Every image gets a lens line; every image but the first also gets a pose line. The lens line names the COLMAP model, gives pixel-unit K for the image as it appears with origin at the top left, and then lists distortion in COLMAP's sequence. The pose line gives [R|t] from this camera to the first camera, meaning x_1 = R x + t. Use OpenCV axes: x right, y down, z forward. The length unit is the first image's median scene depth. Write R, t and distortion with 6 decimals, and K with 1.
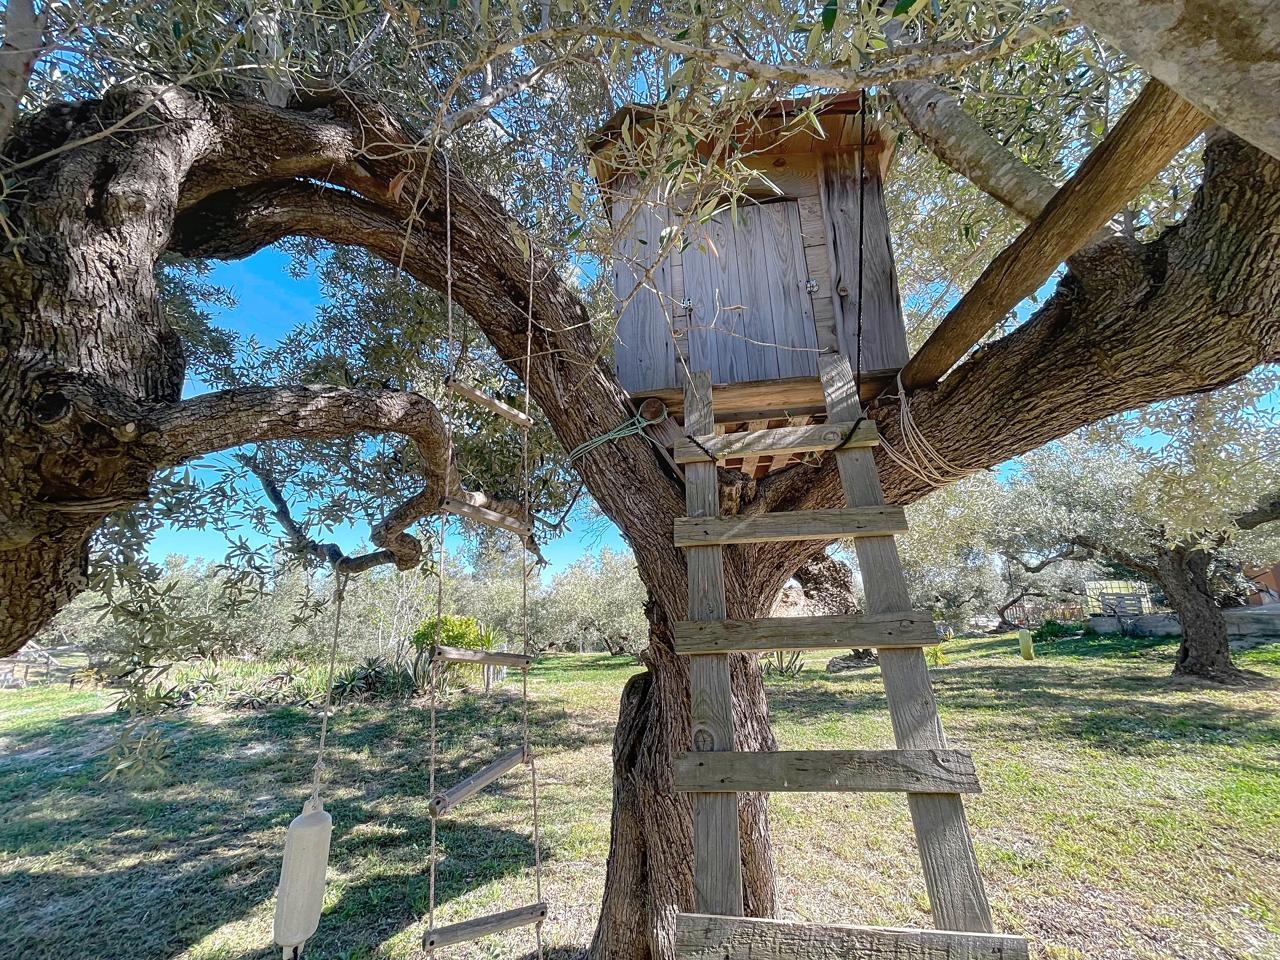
lens RADIAL K [[516.1, 0, 640.4], [0, 516.1, 481.8], [0, 0, 1]] dist [0.003908, -0.000165]
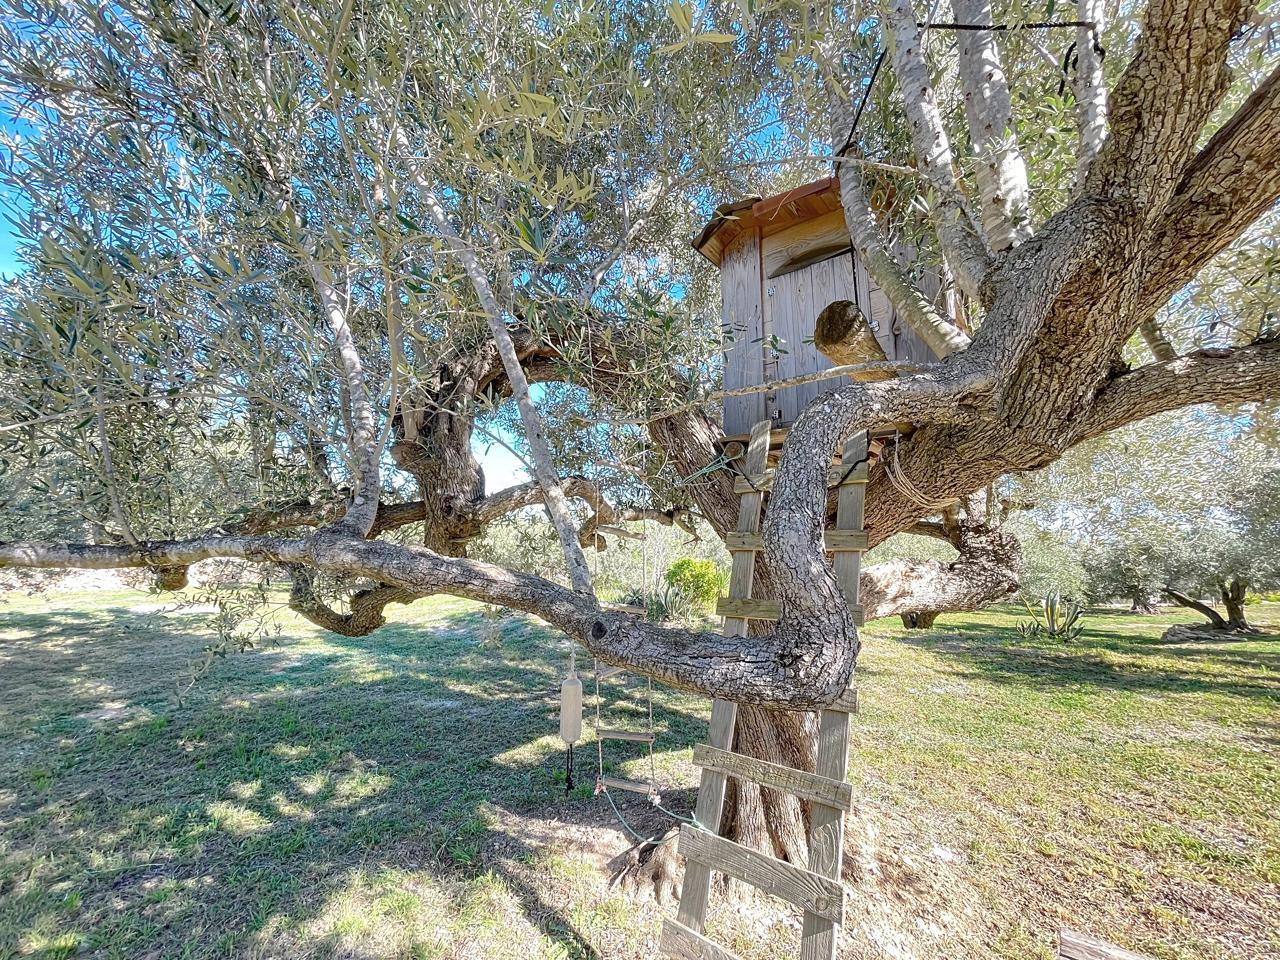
lens RADIAL K [[516.1, 0, 639.4], [0, 516.1, 478.5], [0, 0, 1]] dist [0.003908, -0.000165]
pose [[0.878968, -0.032622, -0.475764, 0.241419], [0.086119, 0.992113, 0.091076, -0.107463], [0.469040, -0.121026, 0.874845, -0.204801]]
